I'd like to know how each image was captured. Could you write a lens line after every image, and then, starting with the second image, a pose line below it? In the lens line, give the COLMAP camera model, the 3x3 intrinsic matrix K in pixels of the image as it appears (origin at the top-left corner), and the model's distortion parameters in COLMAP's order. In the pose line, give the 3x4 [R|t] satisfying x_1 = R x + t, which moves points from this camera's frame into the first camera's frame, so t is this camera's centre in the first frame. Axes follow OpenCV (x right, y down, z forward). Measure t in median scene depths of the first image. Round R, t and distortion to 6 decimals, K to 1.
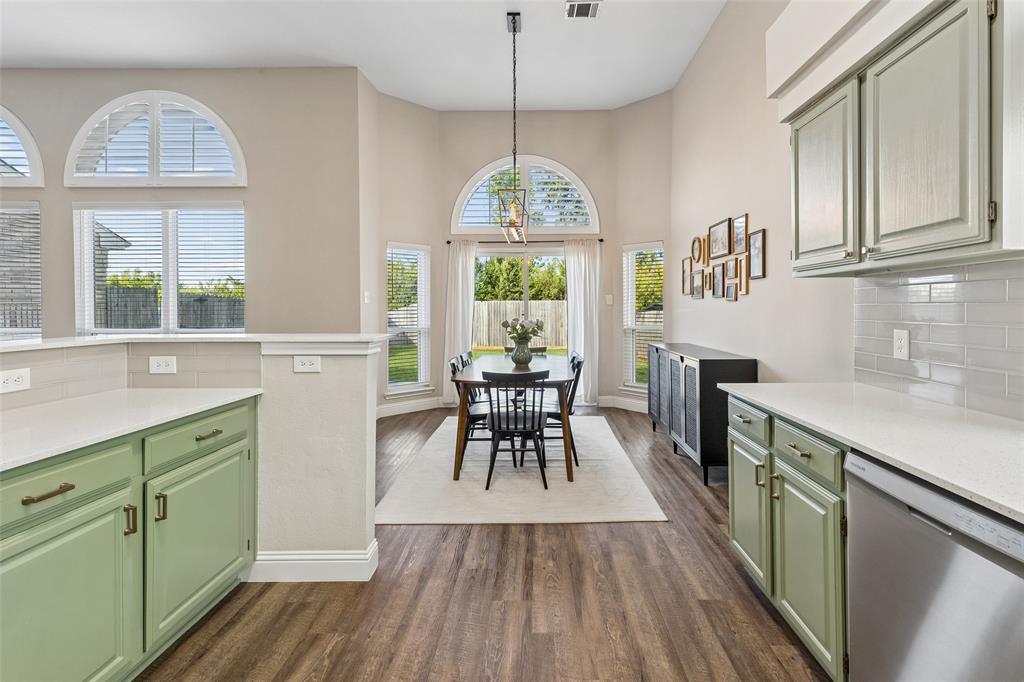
lens RADIAL K [[470.2, 0, 534.5], [0, 470.2, 314.1], [0, 0, 1]] dist [0.002590, 0.001142]
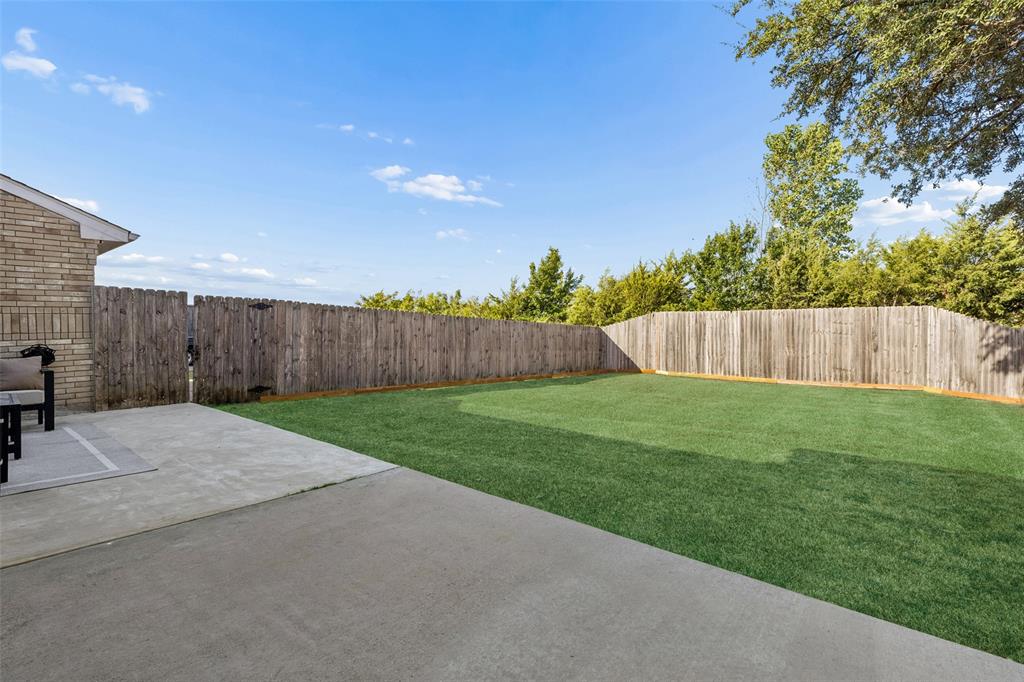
lens RADIAL K [[470.2, 0, 510.9], [0, 470.2, 335.6], [0, 0, 1]] dist [0.002590, 0.001142]
pose [[0.793272, 0.005007, -0.608847, 0.043957], [-0.002257, 0.999984, 0.005283, 0.004588], [0.608864, -0.002816, 0.793270, 0.203339]]
